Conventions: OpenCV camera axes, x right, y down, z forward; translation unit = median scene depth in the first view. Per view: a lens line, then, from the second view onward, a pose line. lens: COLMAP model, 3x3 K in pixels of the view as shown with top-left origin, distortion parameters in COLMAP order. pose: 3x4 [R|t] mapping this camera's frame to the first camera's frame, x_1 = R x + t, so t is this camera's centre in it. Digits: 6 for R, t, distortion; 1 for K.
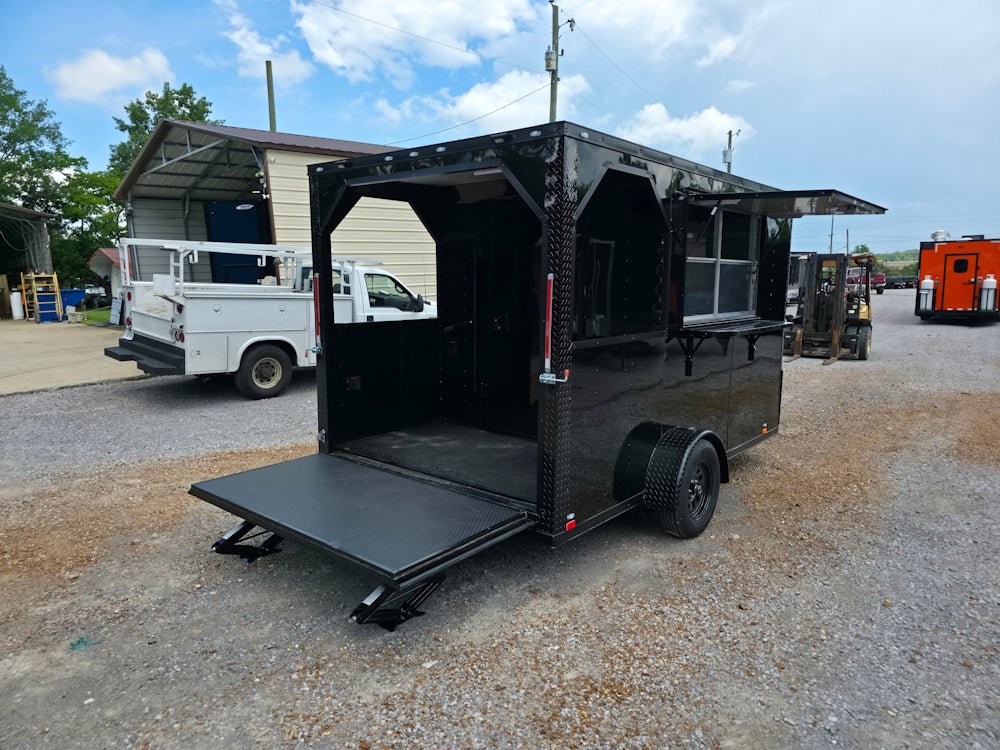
lens RADIAL K [[659.4, 0, 500.0], [0, 659.4, 375.0], [0, 0, 1]] dist [0.037405, -0.030589]
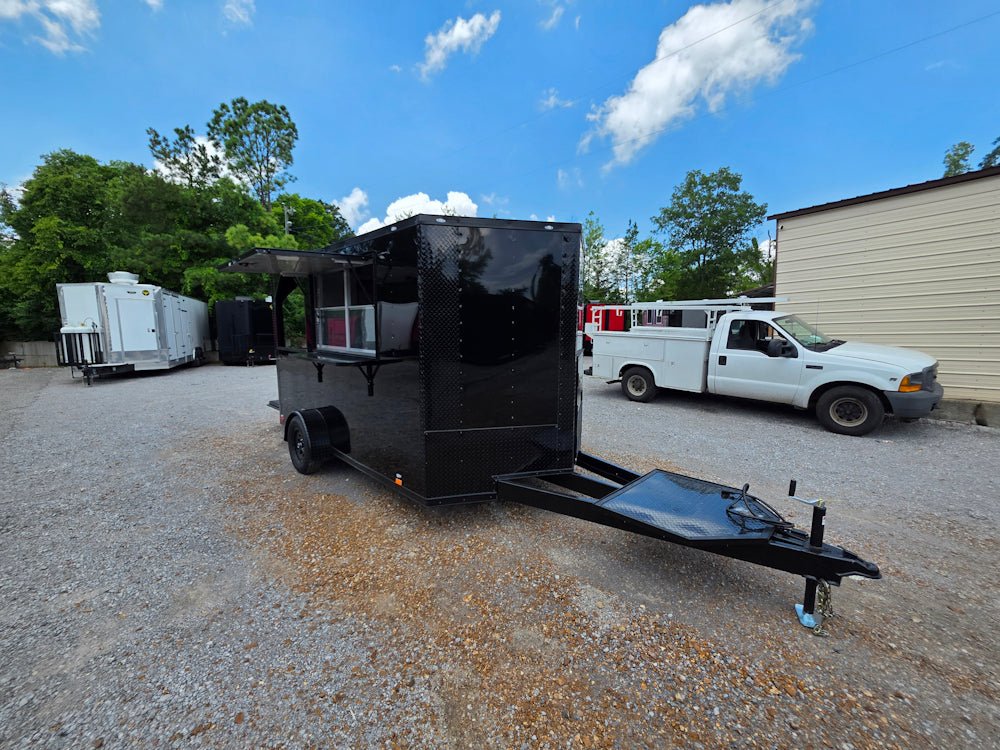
lens RADIAL K [[403.9, 0, 497.9], [0, 403.9, 378.2], [0, 0, 1]] dist [0.000460, 0.000011]
pose [[-0.100110, 0.123963, -0.987224, 0.496631], [-0.143430, 0.980047, 0.137607, -0.084537], [0.984584, 0.155373, -0.080333, 0.618491]]
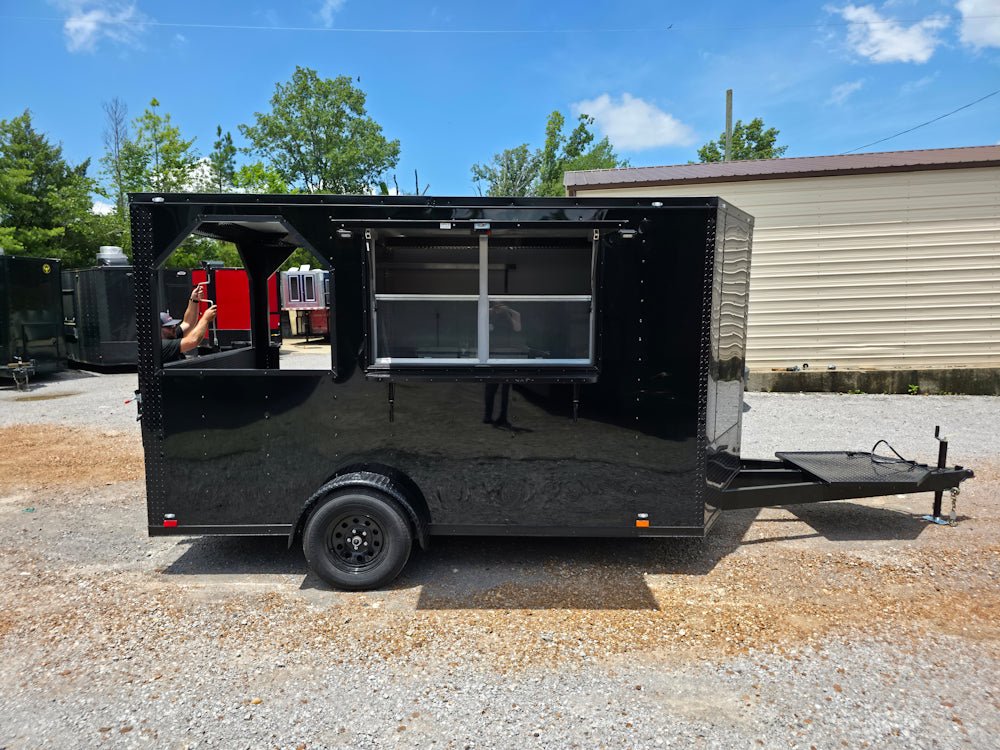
lens RADIAL K [[659.4, 0, 500.0], [0, 659.4, 375.0], [0, 0, 1]] dist [0.037405, -0.030589]
pose [[0.648608, 0.081805, -0.756714, 0.446582], [-0.106360, 0.994194, 0.016312, -0.039716], [0.753655, 0.069904, 0.653543, 0.207186]]
